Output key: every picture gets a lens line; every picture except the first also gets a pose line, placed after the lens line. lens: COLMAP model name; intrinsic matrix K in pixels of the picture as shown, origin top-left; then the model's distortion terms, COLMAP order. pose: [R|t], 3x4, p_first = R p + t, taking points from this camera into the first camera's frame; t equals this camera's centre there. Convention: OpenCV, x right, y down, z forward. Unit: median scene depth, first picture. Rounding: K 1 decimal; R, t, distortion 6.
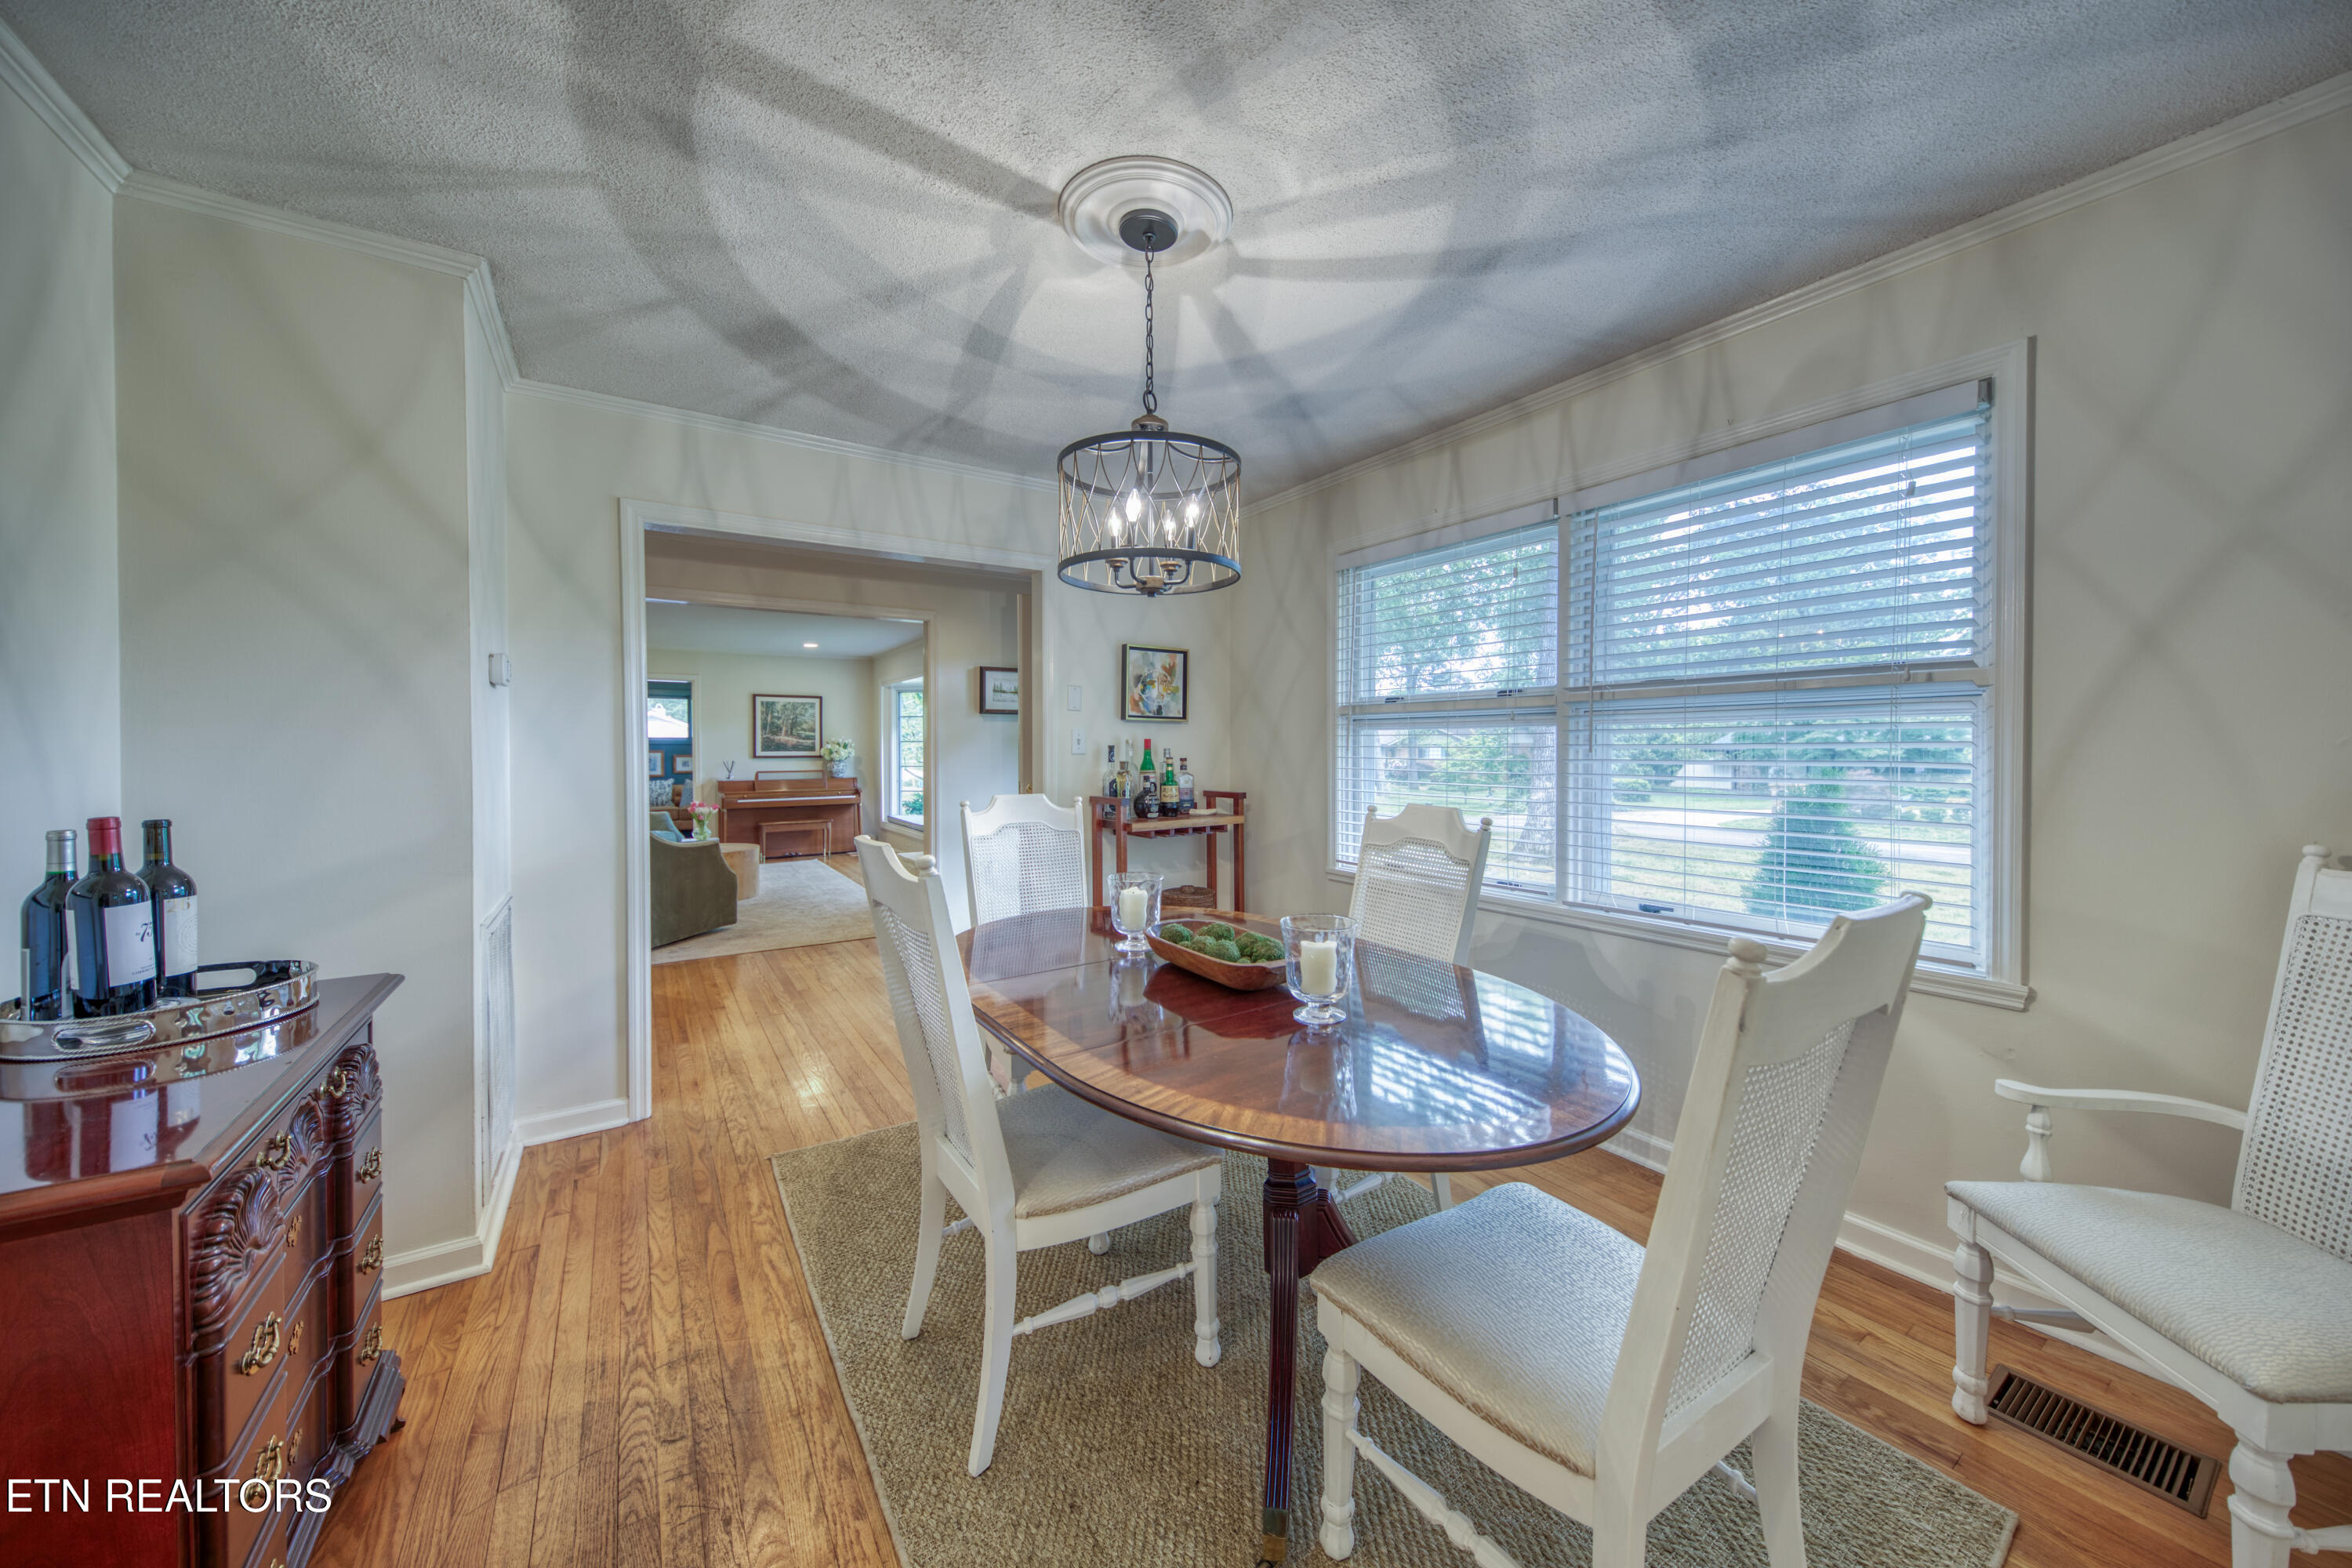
lens RADIAL K [[829.8, 0, 1179.0], [0, 829.8, 753.9], [0, 0, 1]] dist [0.014501, -0.000053]
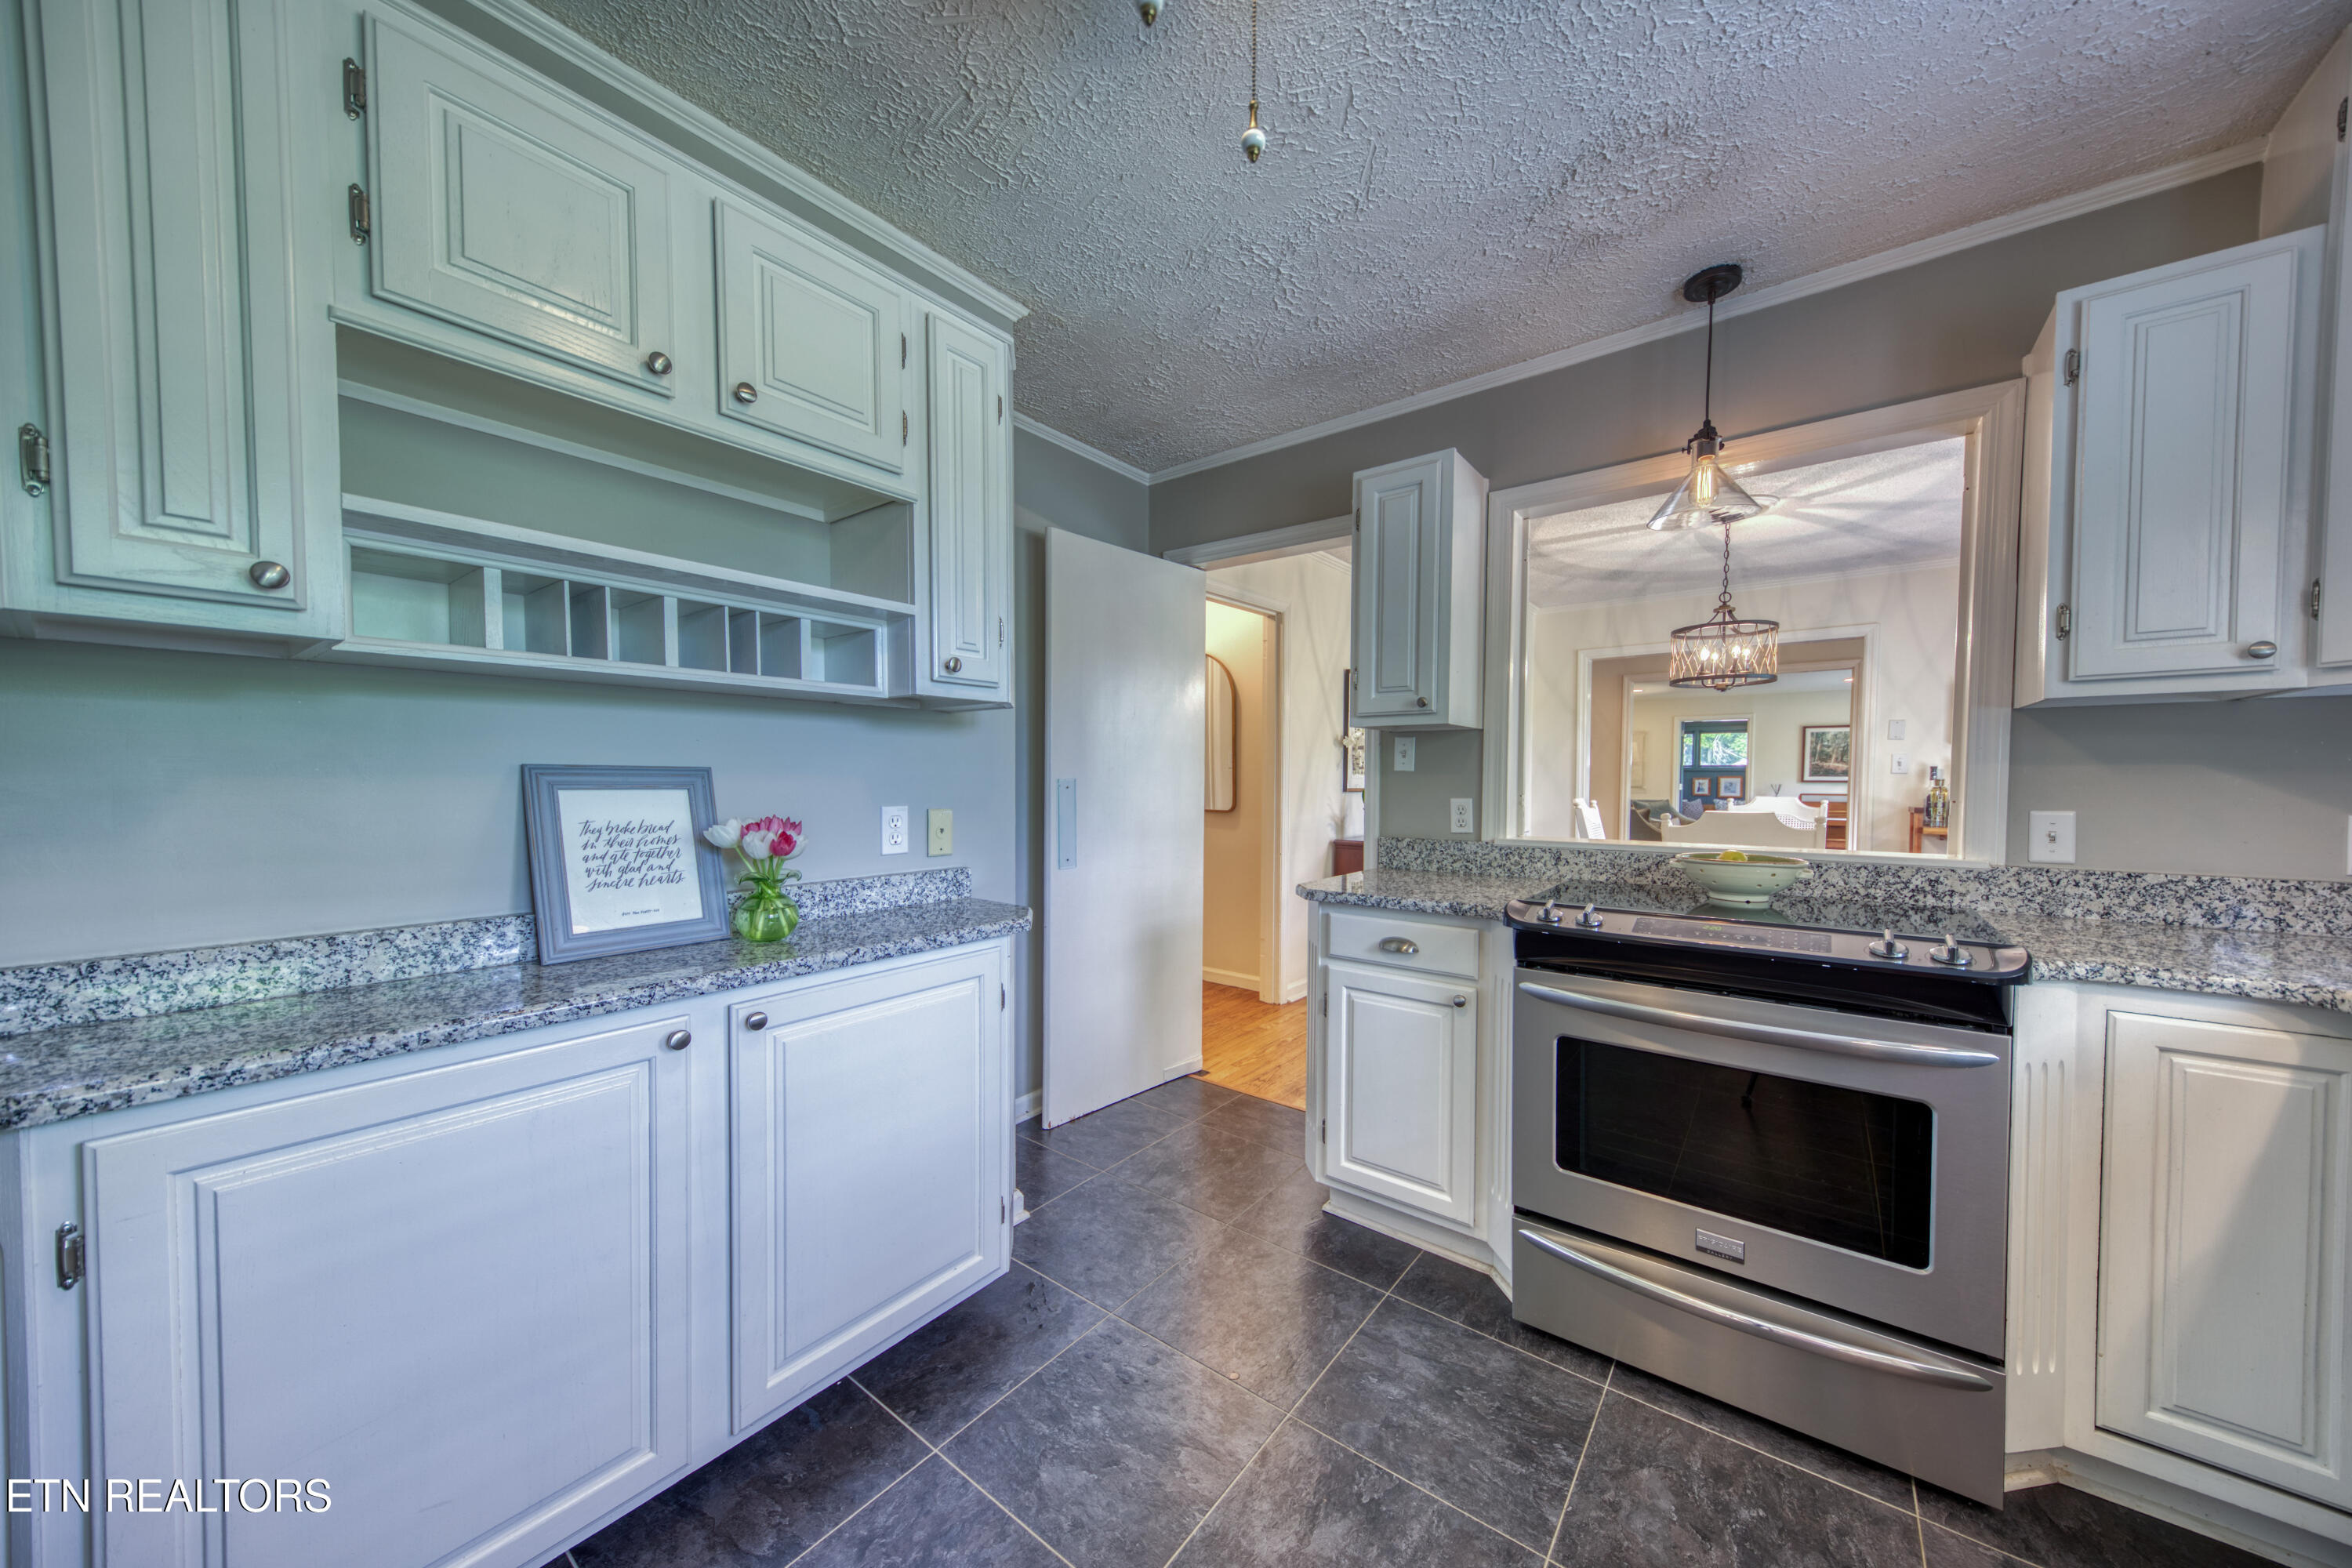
lens RADIAL K [[801.6, 0, 1189.1], [0, 801.6, 799.5], [0, 0, 1]] dist [0.016267, -0.000109]
pose [[0.333728, 0.030491, -0.942176, 0.689852], [-0.010616, 0.999535, 0.028587, 0.015871], [0.942610, 0.000462, 0.333897, -0.450890]]
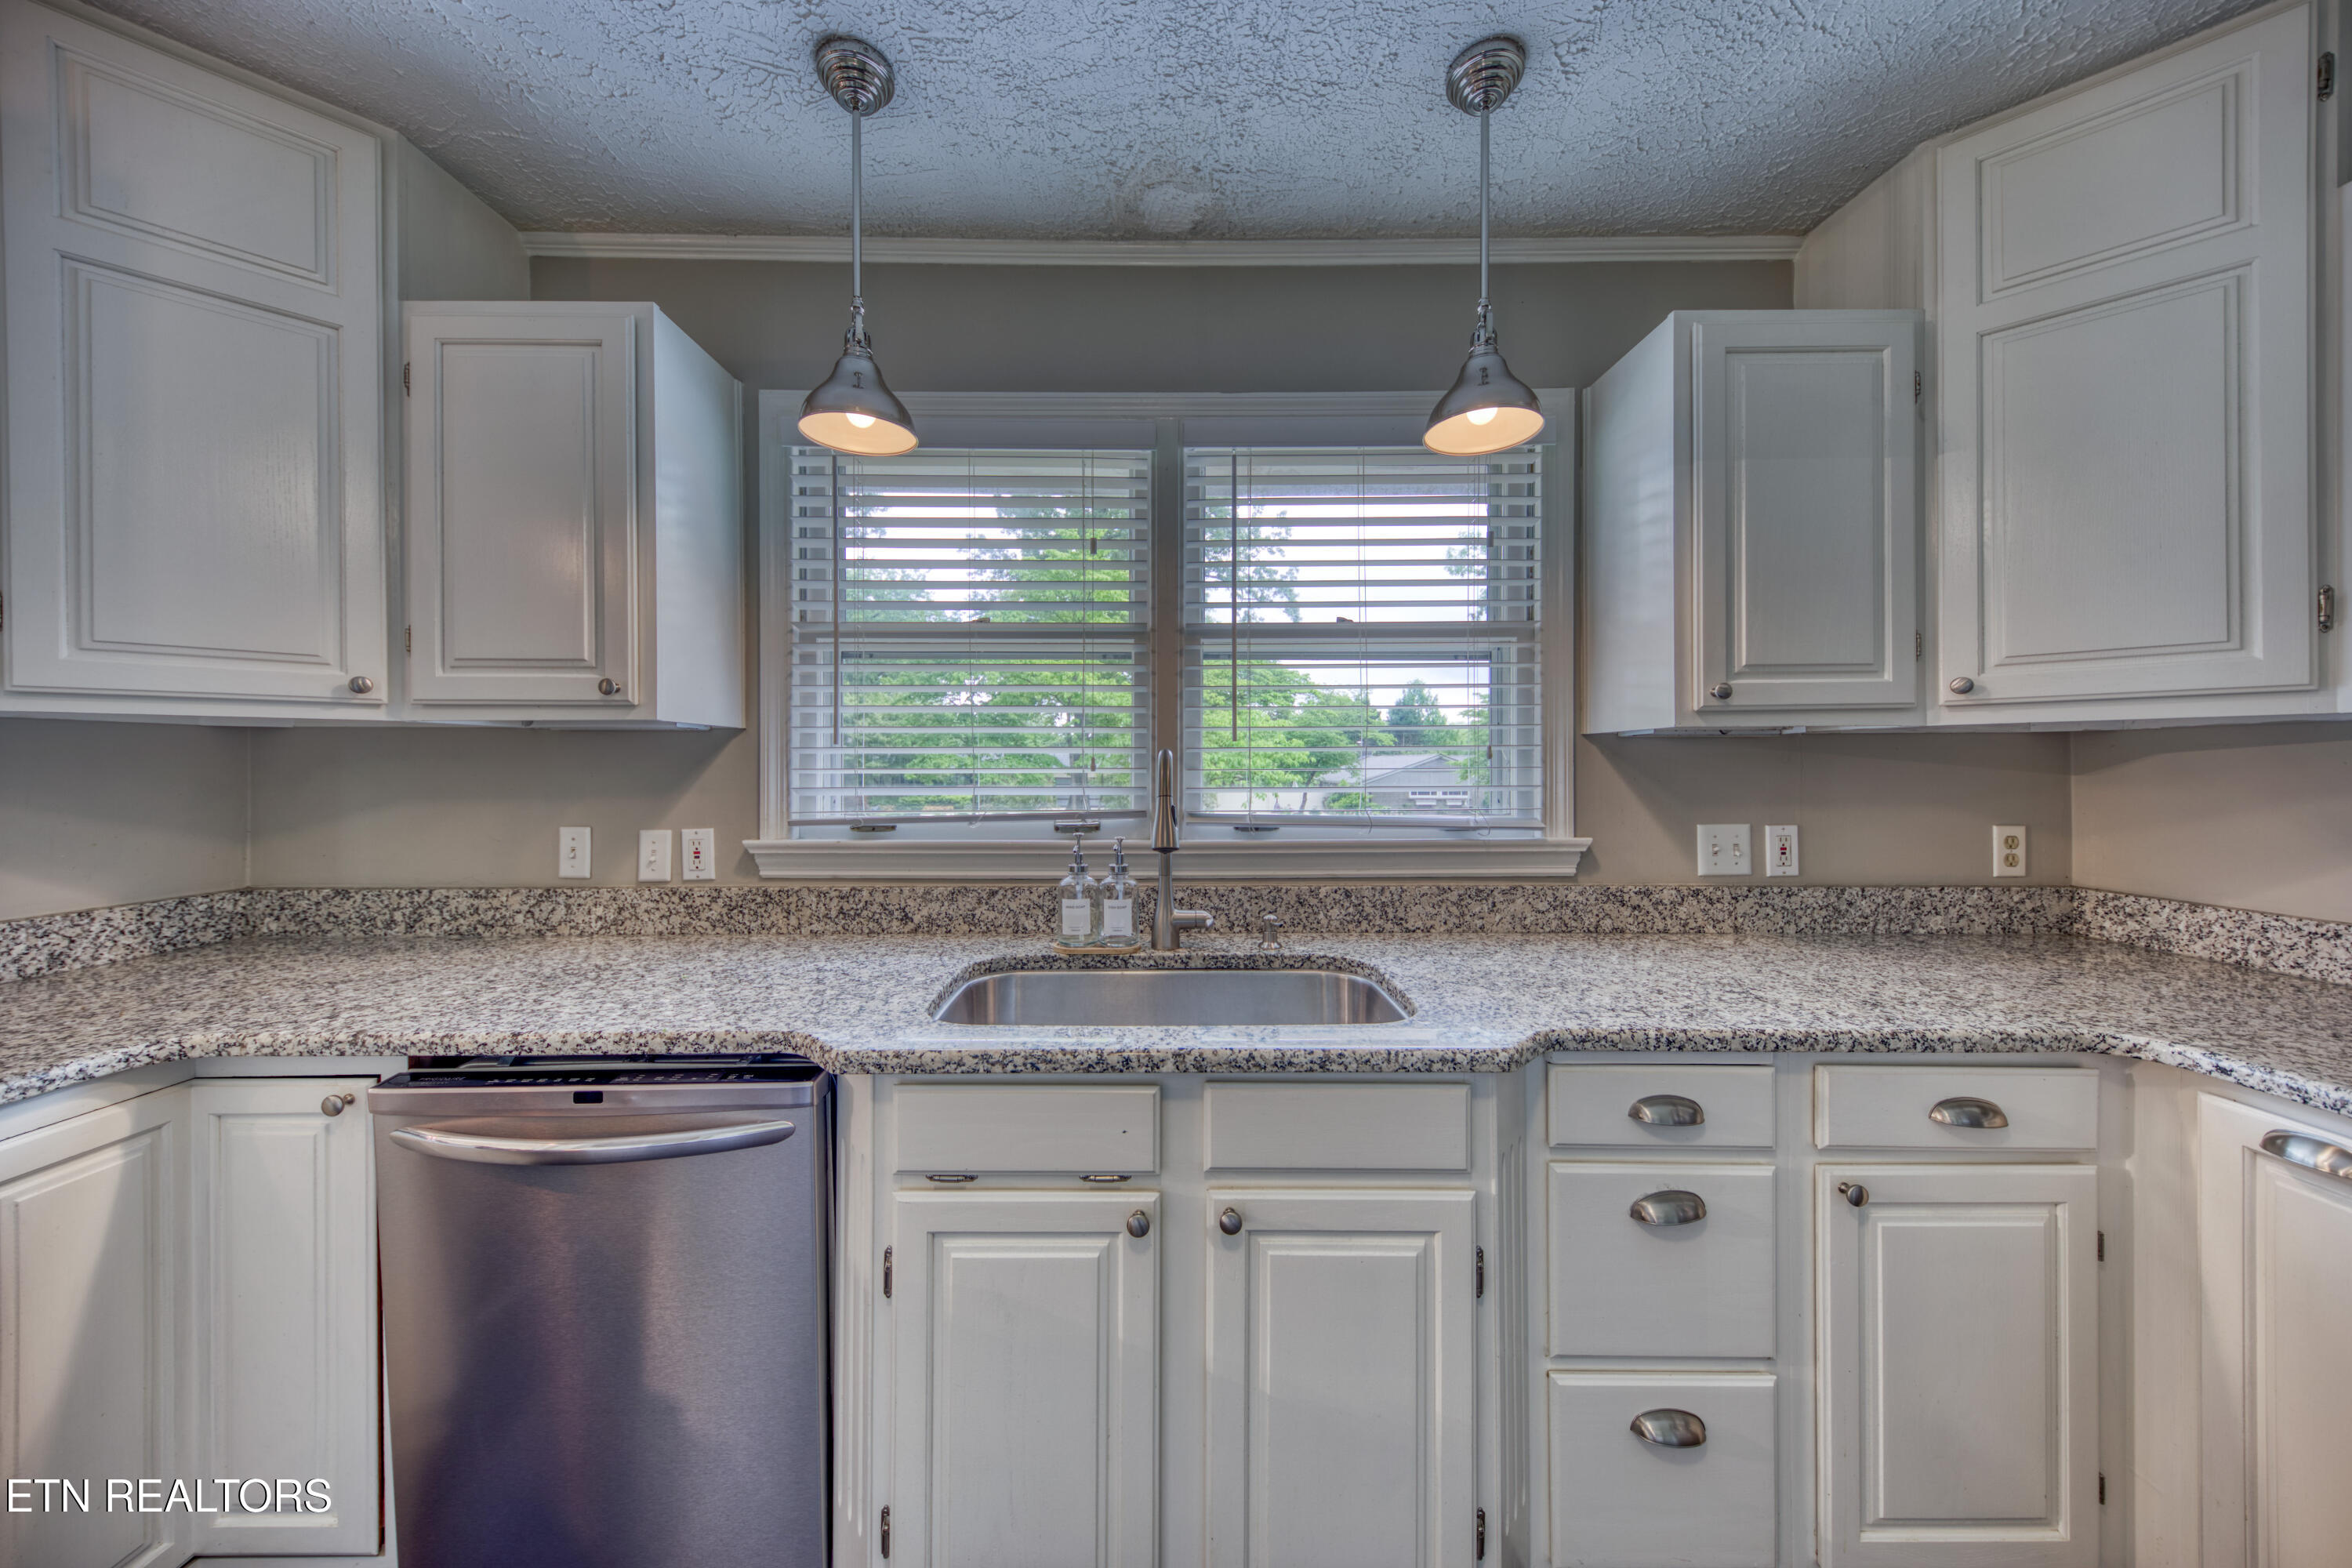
lens RADIAL K [[786.0, 0, 1167.6], [0, 786.0, 767.1], [0, 0, 1]] dist [0.019409, -0.005999]
pose [[0.538757, 0.003069, 0.842455, 0.501697], [0.003580, 0.999976, -0.005933, -0.003362], [-0.842453, 0.006213, 0.538734, -0.403495]]
